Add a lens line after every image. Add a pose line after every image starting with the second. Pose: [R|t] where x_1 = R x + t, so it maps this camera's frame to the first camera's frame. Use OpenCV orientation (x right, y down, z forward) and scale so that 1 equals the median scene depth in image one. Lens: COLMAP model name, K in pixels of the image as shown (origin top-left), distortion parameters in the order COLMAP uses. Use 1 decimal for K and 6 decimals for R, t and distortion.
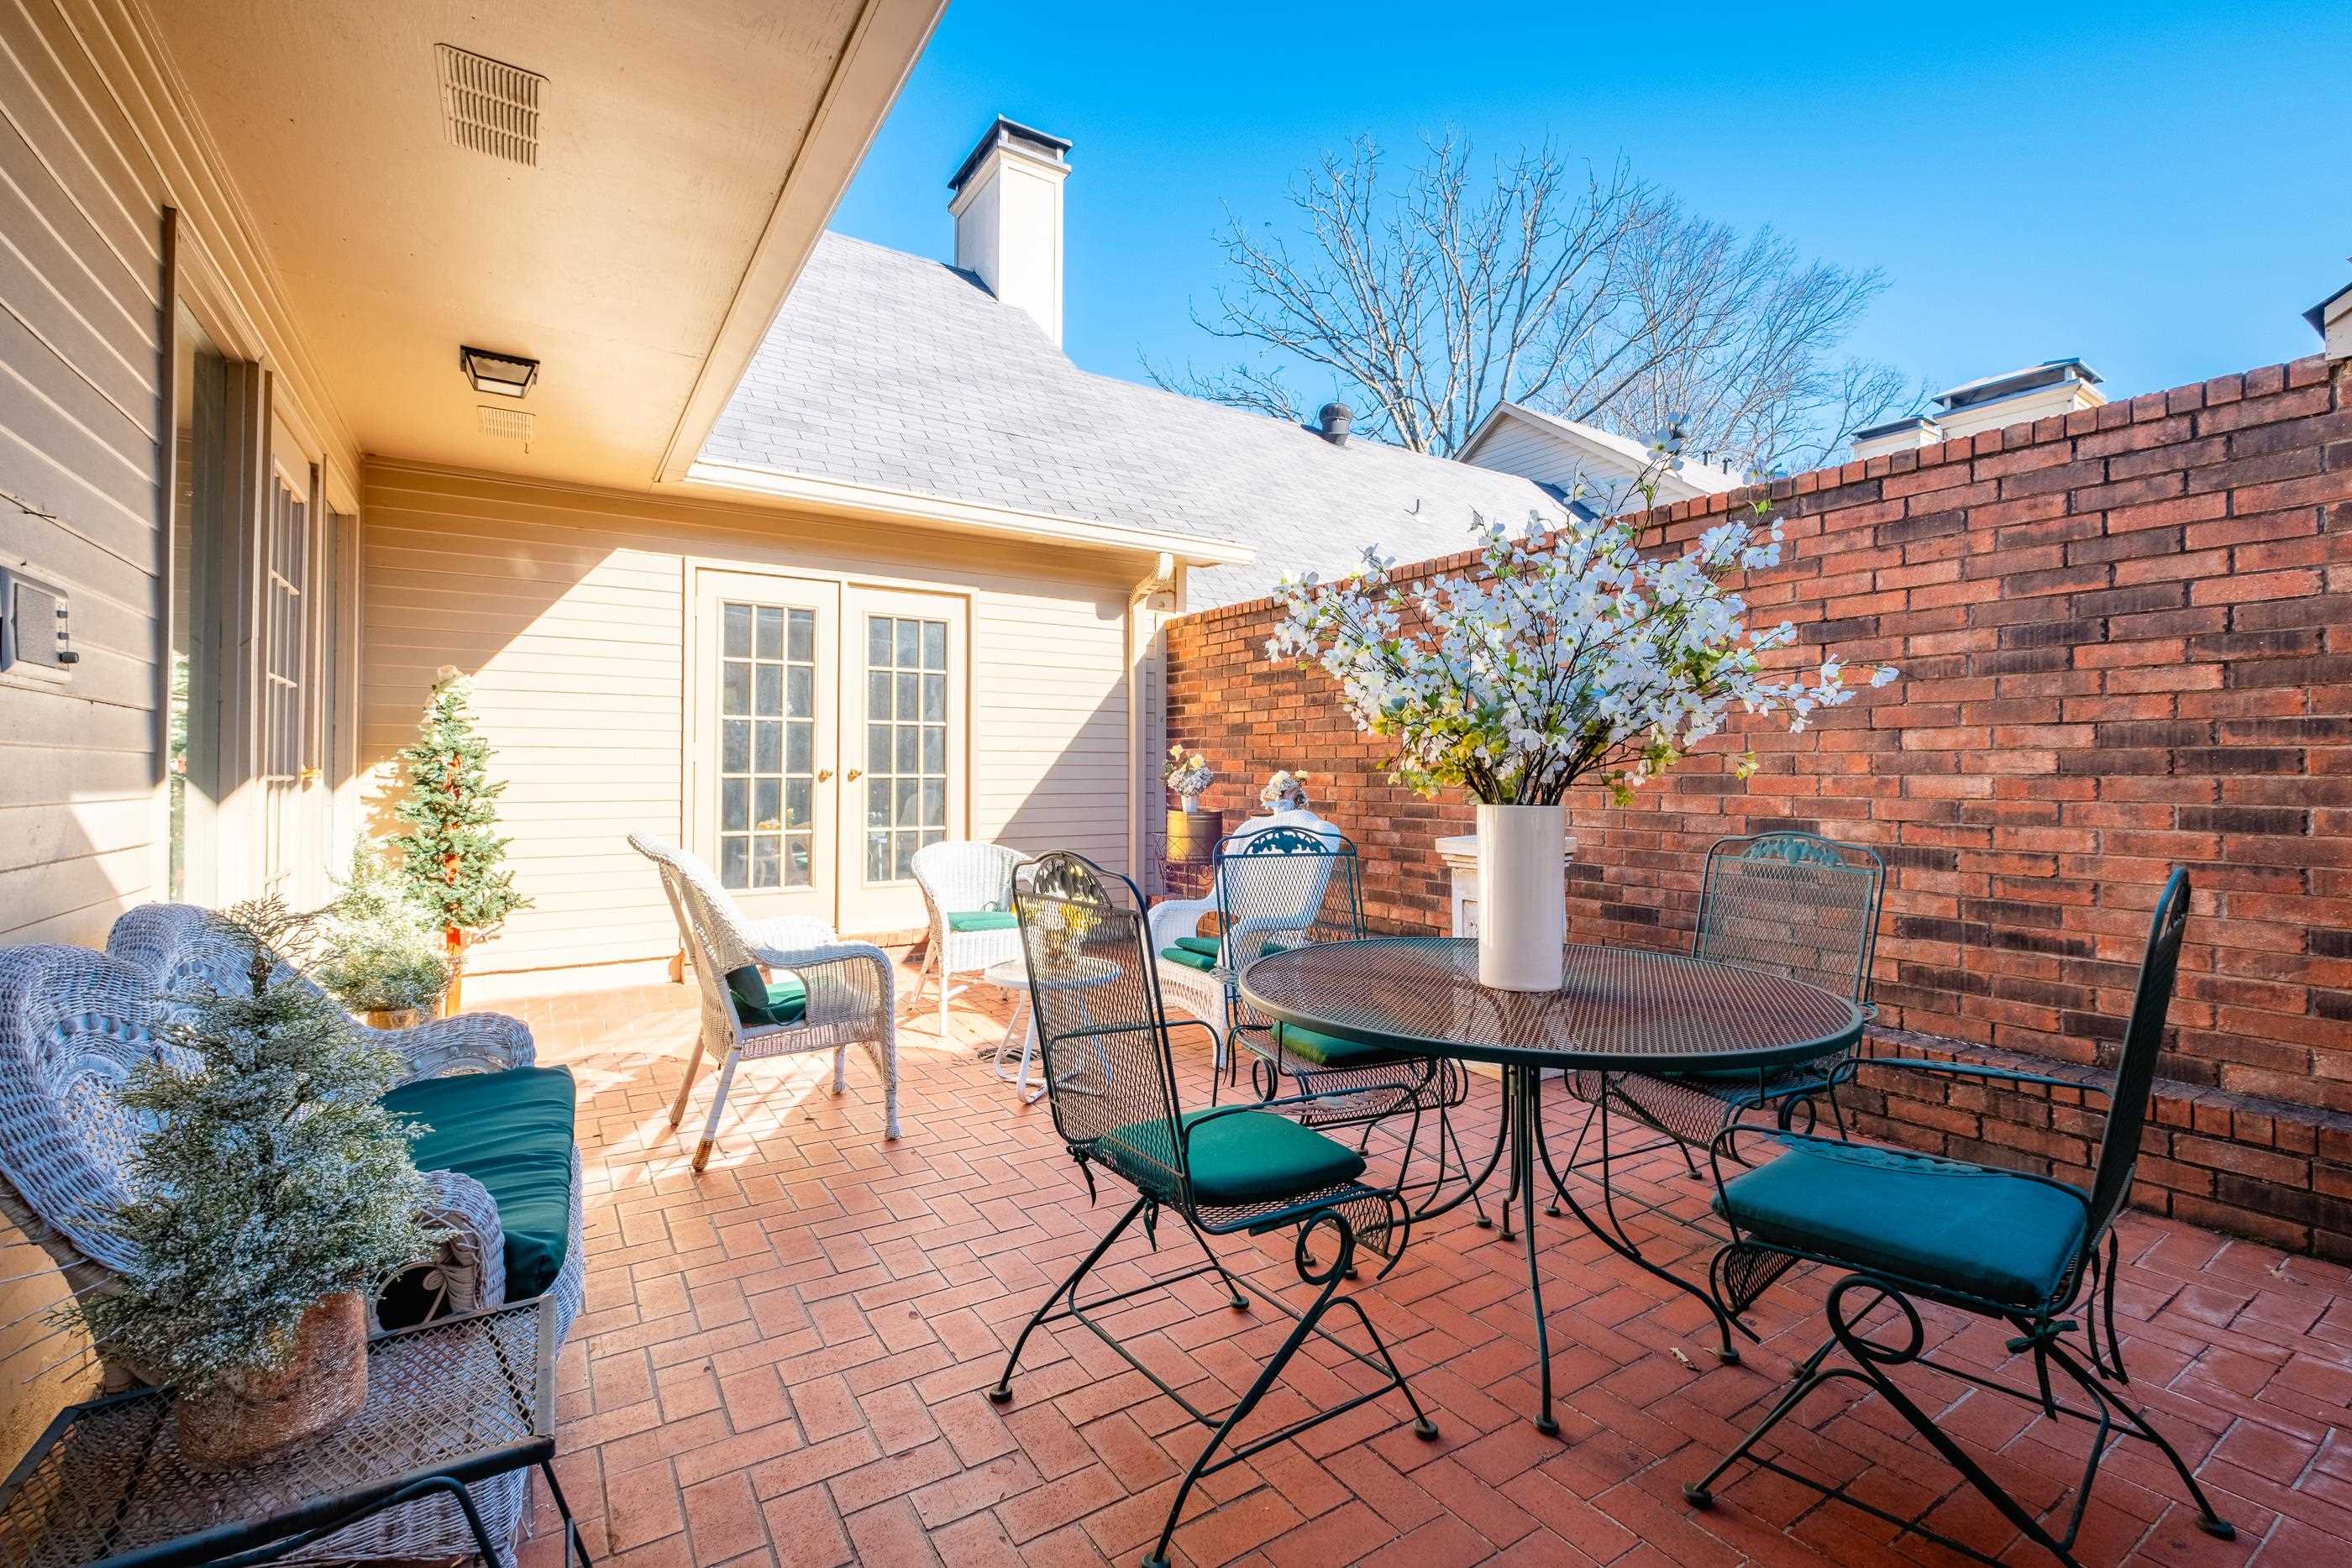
lens RADIAL K [[1020.8, 0, 1173.5], [0, 1020.8, 757.5], [0, 0, 1]] dist [0.039840, -0.000033]
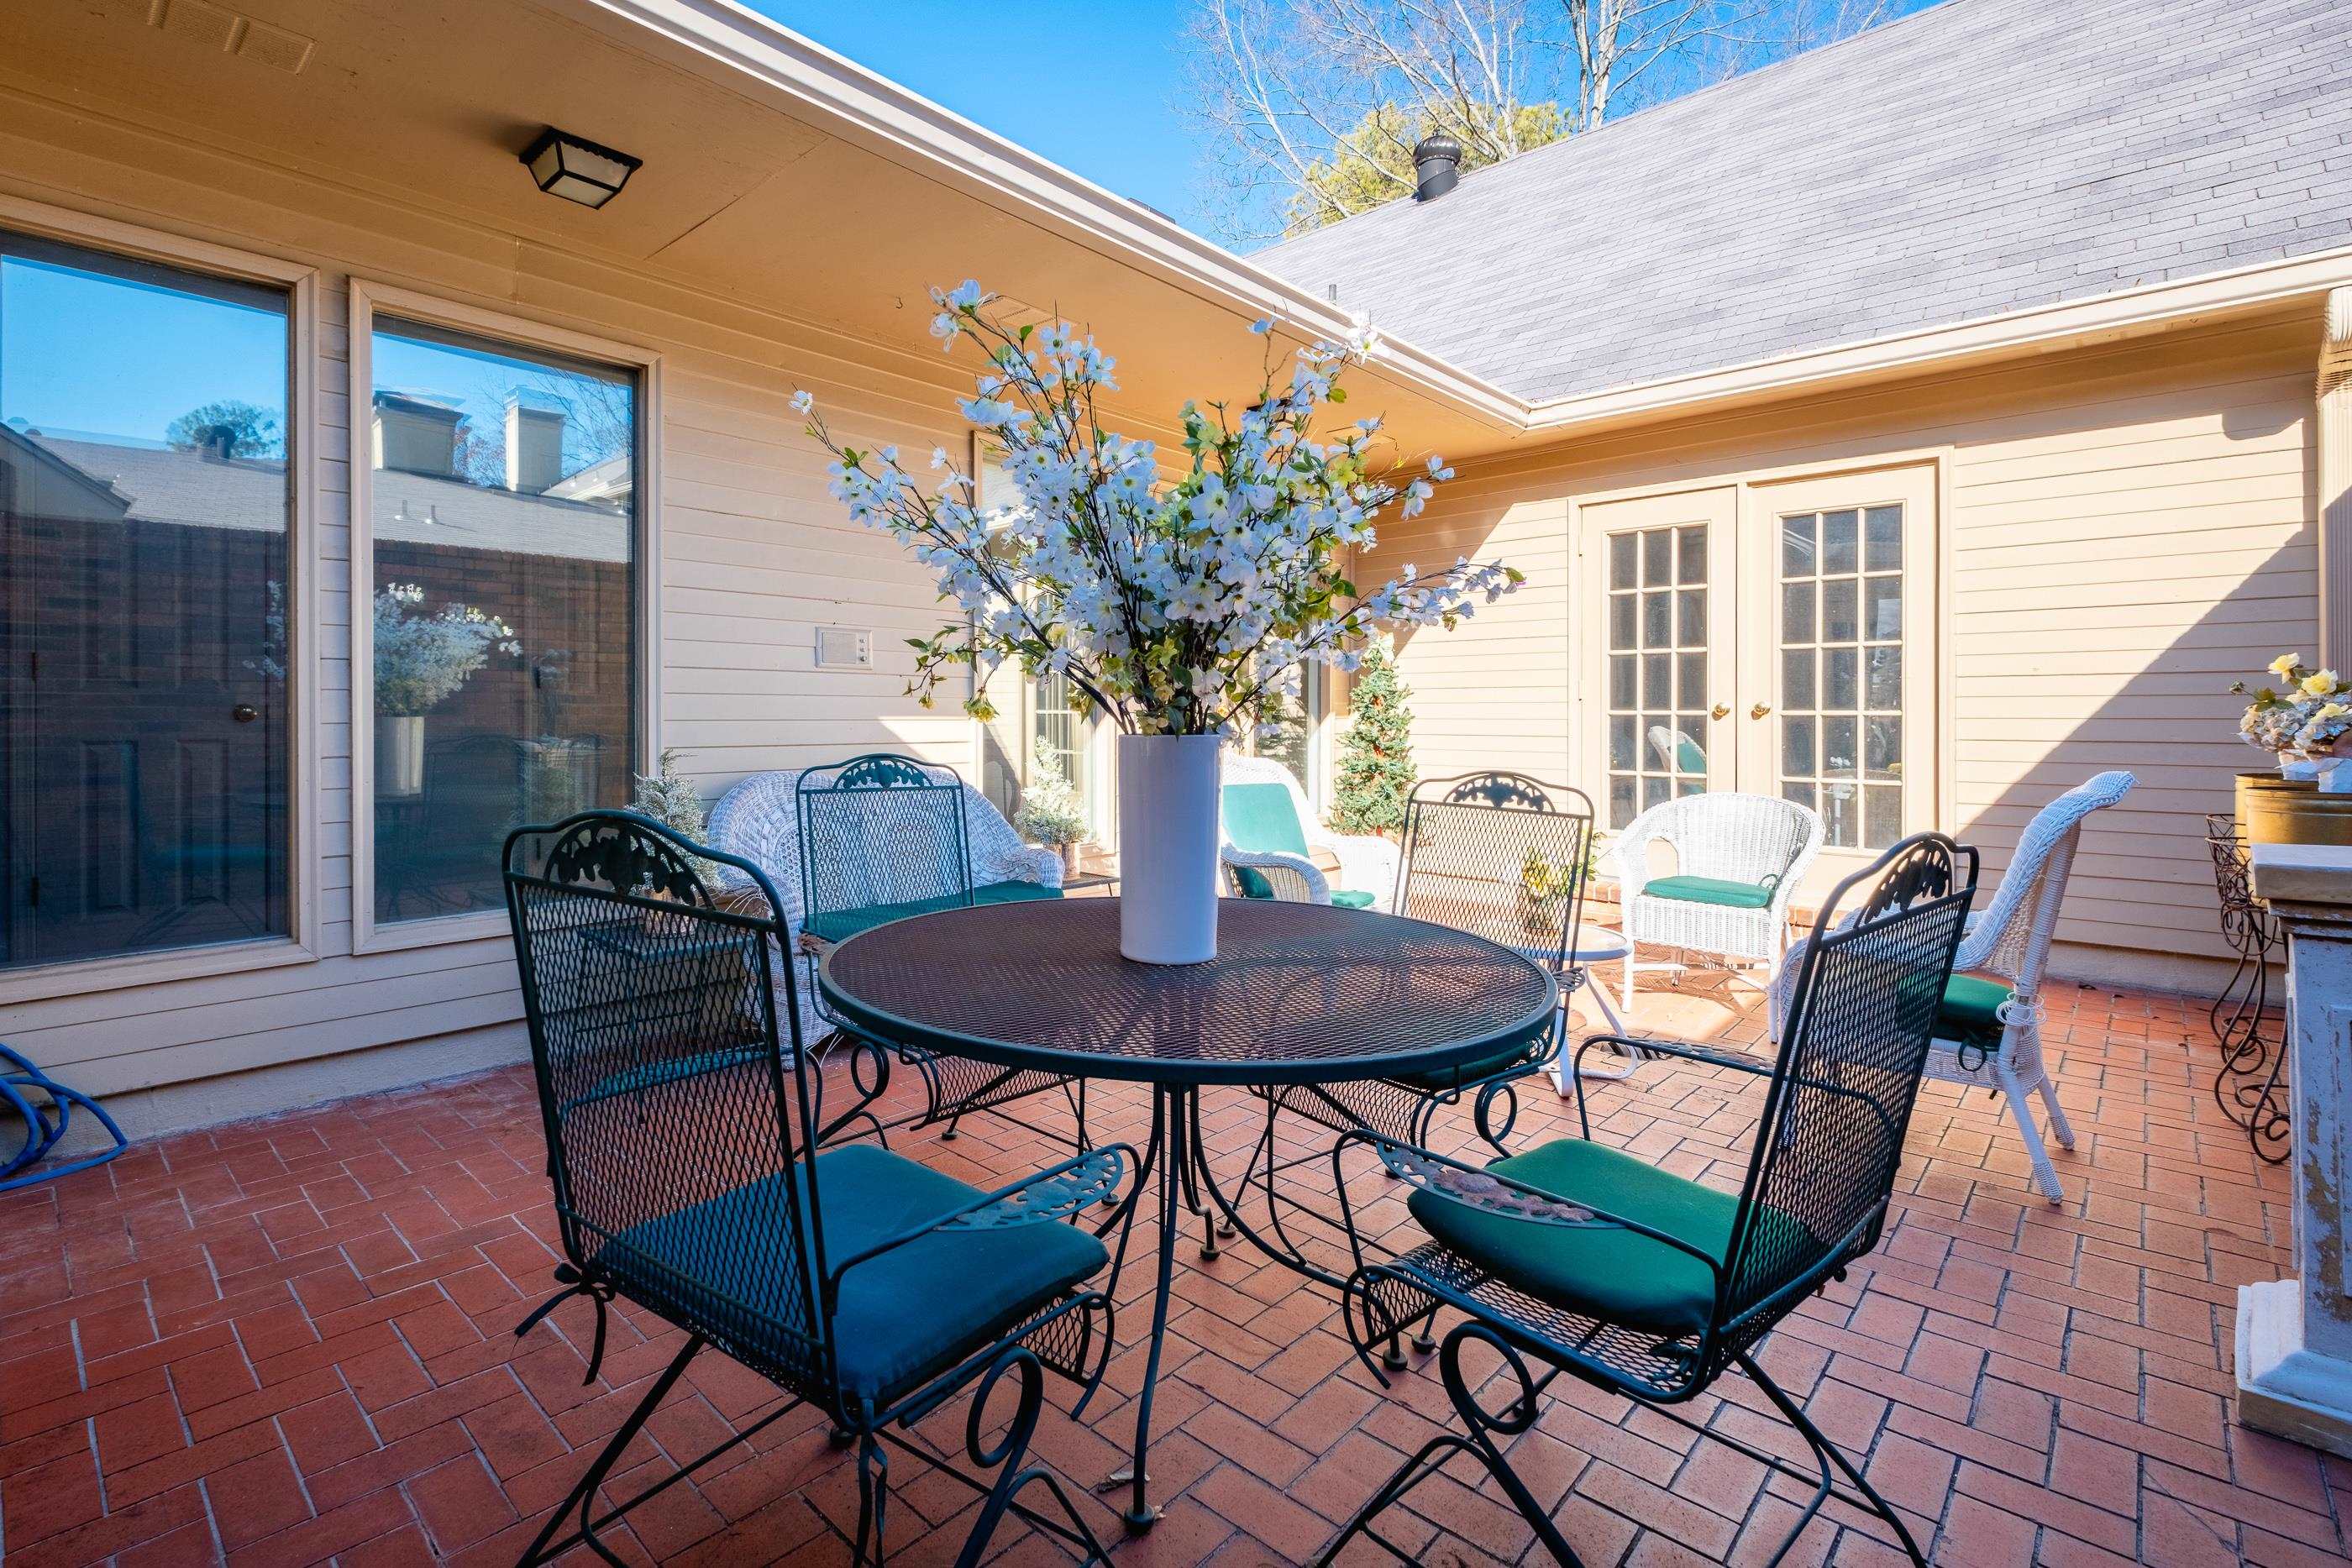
lens RADIAL K [[1099.9, 0, 1085.0], [0, 1099.9, 722.2], [0, 0, 1]] dist [-0.010274, -0.000631]
pose [[0.224228, 0.004317, -0.974527, 0.412397], [0.015650, 0.999845, 0.008030, 0.009426], [0.974411, -0.017052, 0.224126, 0.252188]]
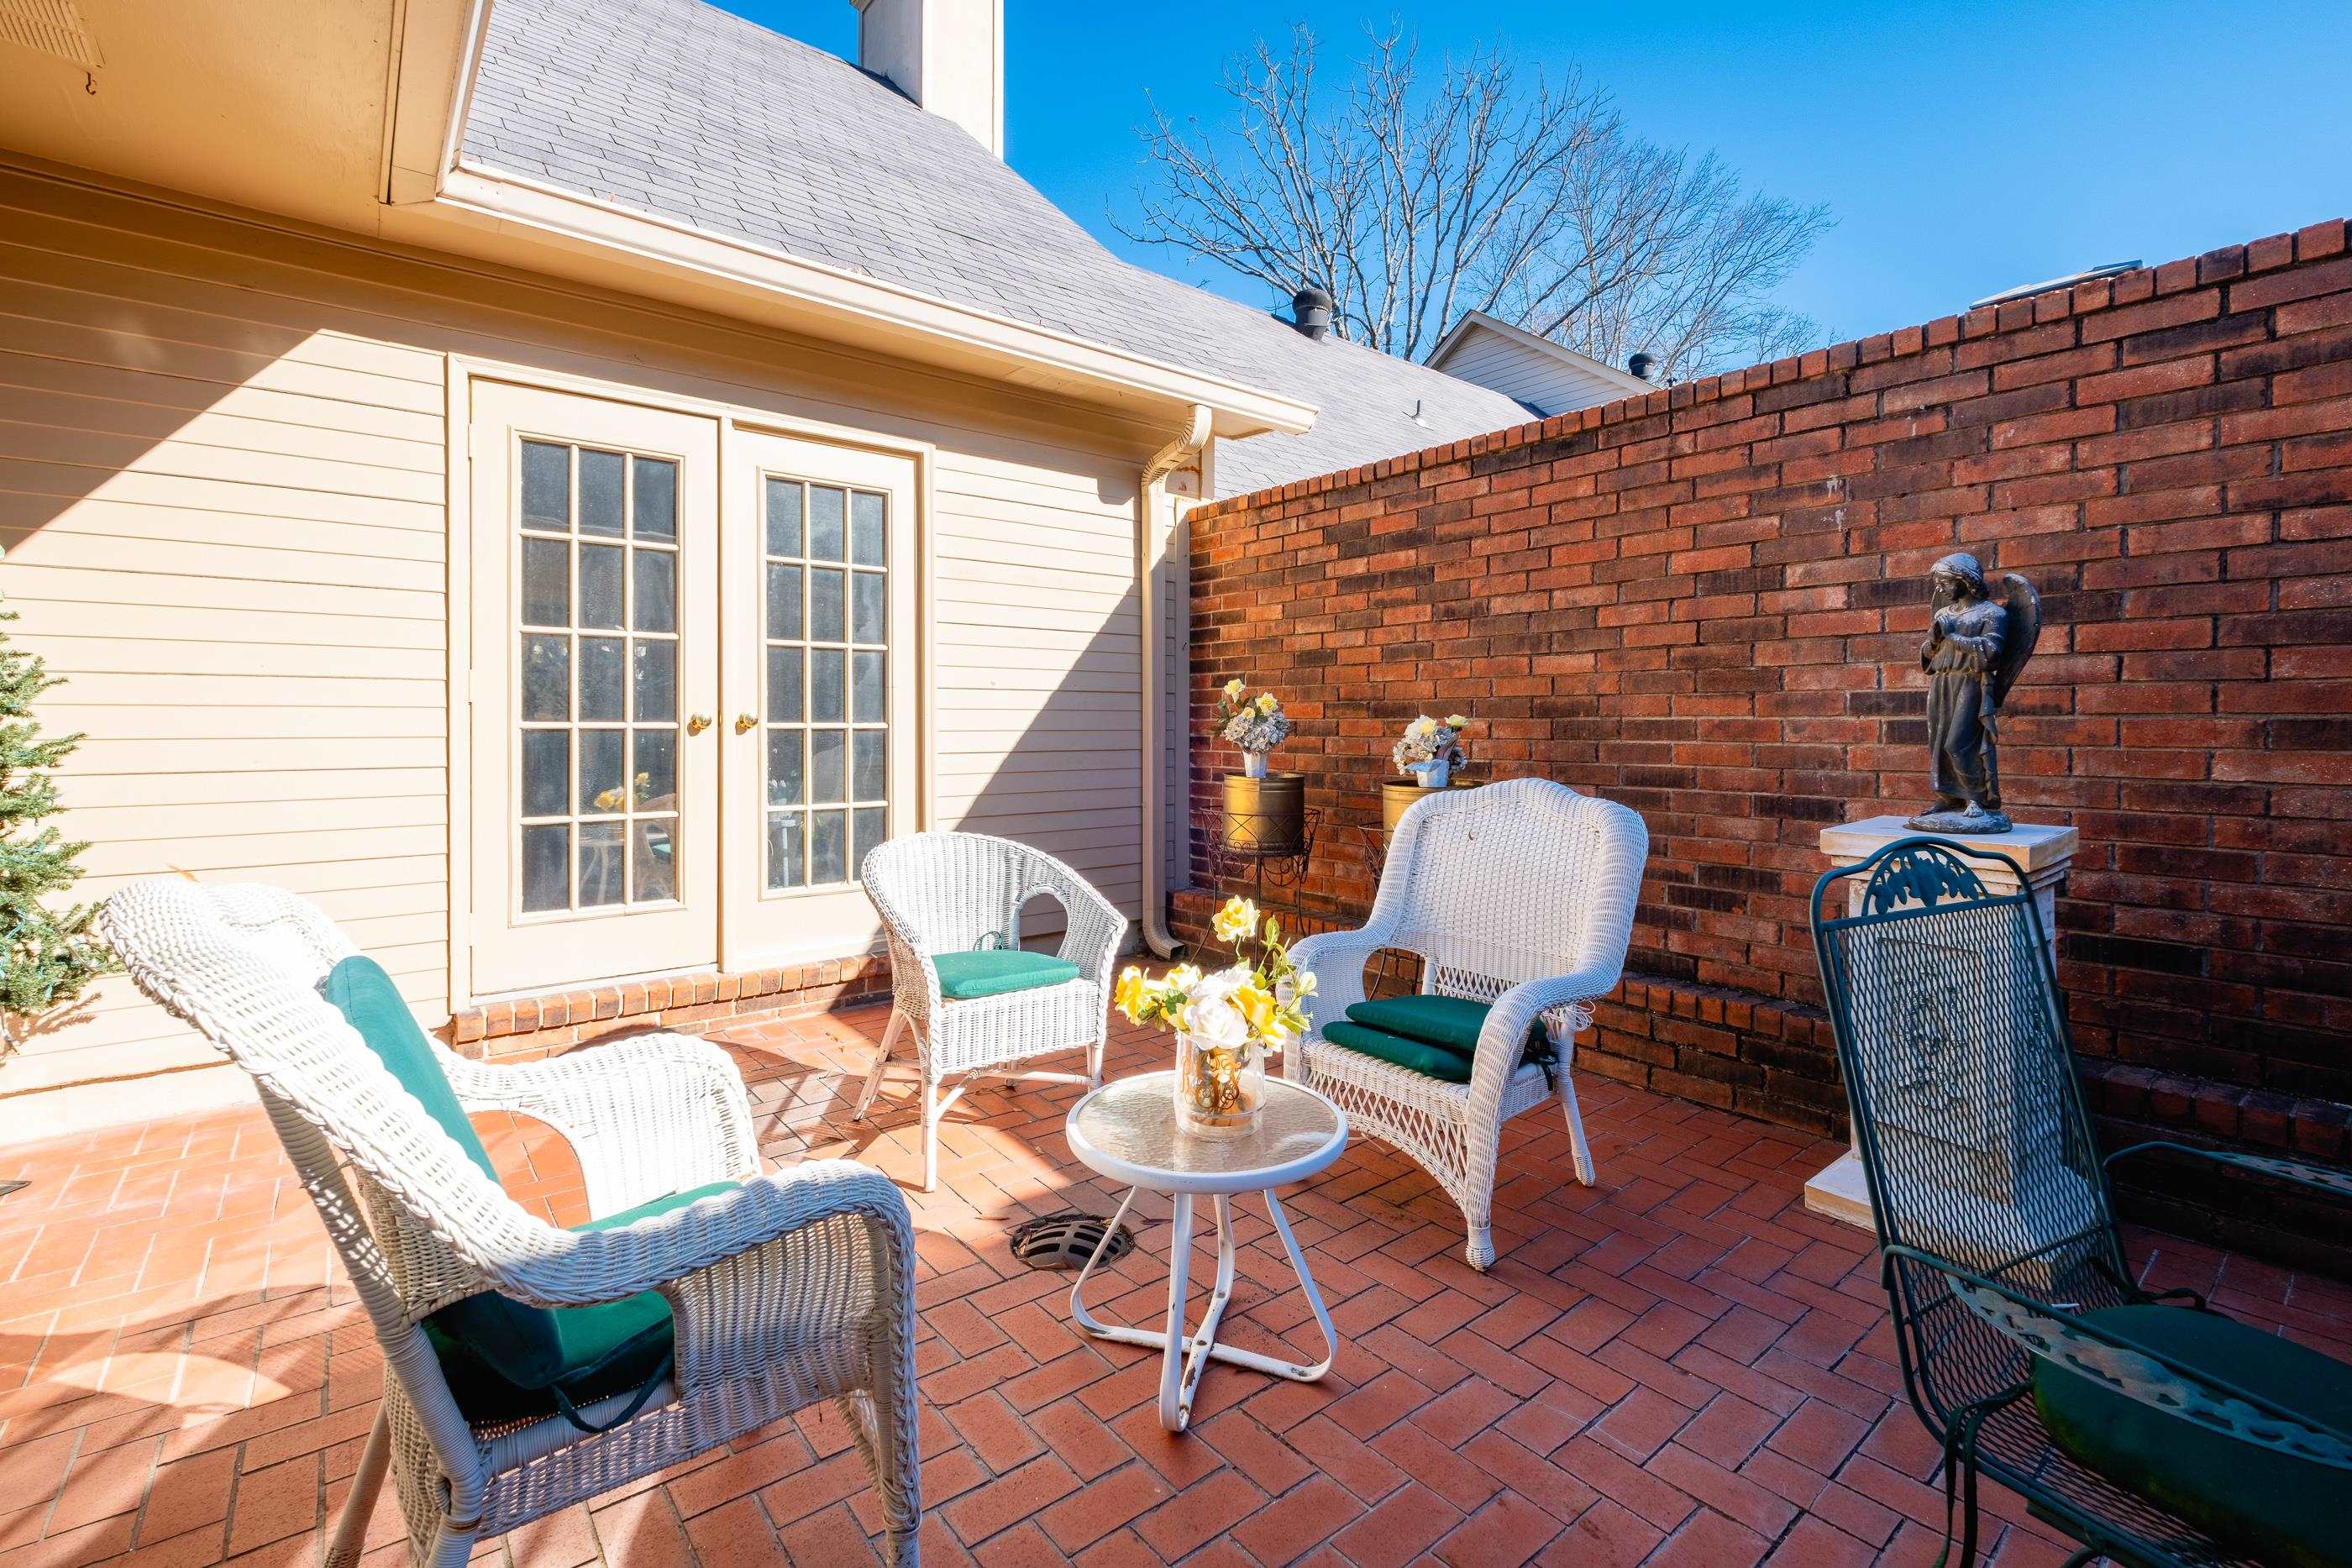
lens RADIAL K [[1039.2, 0, 1177.5], [0, 1039.2, 730.2], [0, 0, 1]] dist [0.032995, -0.017793]
pose [[0.993766, -0.003058, 0.111441, -0.110684], [0.000837, 0.999800, 0.019972, 0.007745], [-0.111480, -0.019754, 0.993570, 0.305762]]
